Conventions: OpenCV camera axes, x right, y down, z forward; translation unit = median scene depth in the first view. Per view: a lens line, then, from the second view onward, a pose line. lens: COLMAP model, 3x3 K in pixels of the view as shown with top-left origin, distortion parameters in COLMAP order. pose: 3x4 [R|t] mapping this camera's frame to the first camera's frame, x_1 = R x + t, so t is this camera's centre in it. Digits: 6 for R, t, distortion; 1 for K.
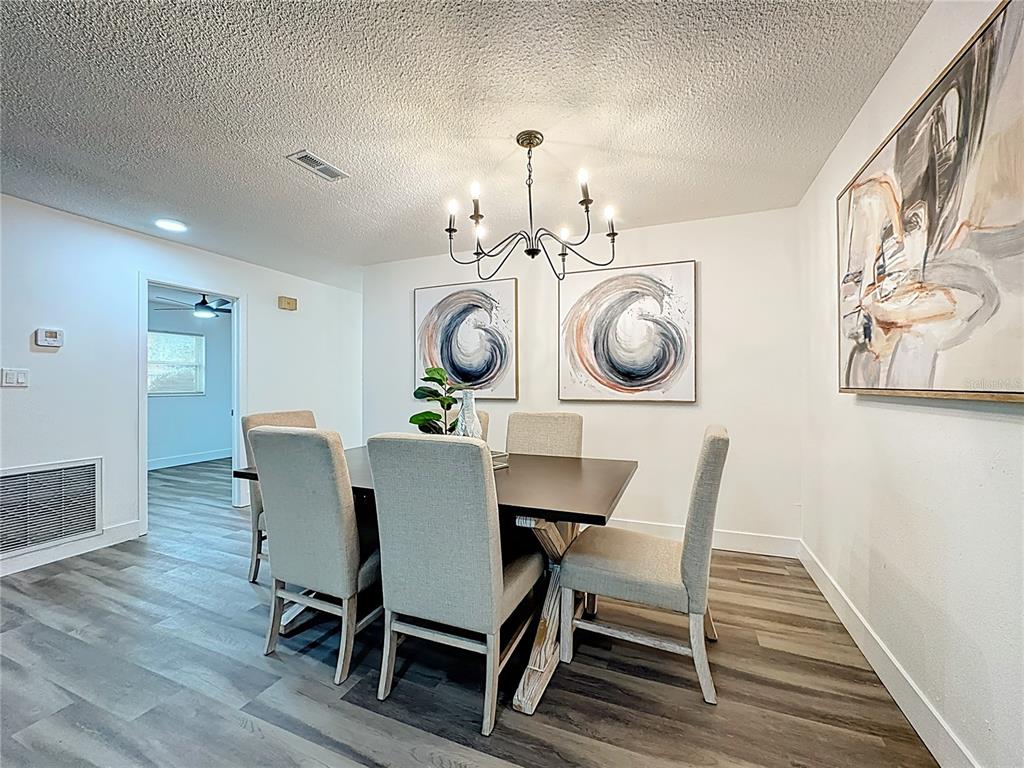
lens RADIAL K [[424.9, 0, 513.4], [0, 424.9, 385.0], [0, 0, 1]] dist [-0.001169, 0.000112]
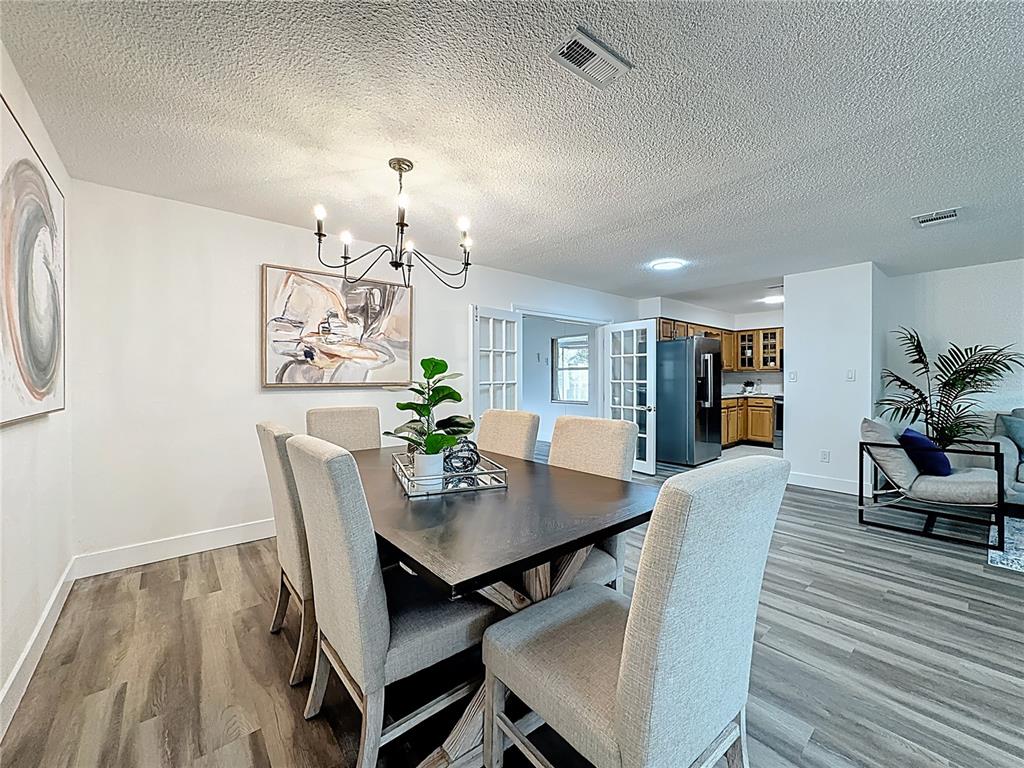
lens RADIAL K [[424.9, 0, 507.0], [0, 424.9, 380.8], [0, 0, 1]] dist [-0.001169, 0.000112]
pose [[-0.881418, 0.000830, 0.472336, -1.032005], [0.003415, 0.999984, 0.004616, -0.011021], [-0.472325, 0.005681, -0.881406, 2.582280]]
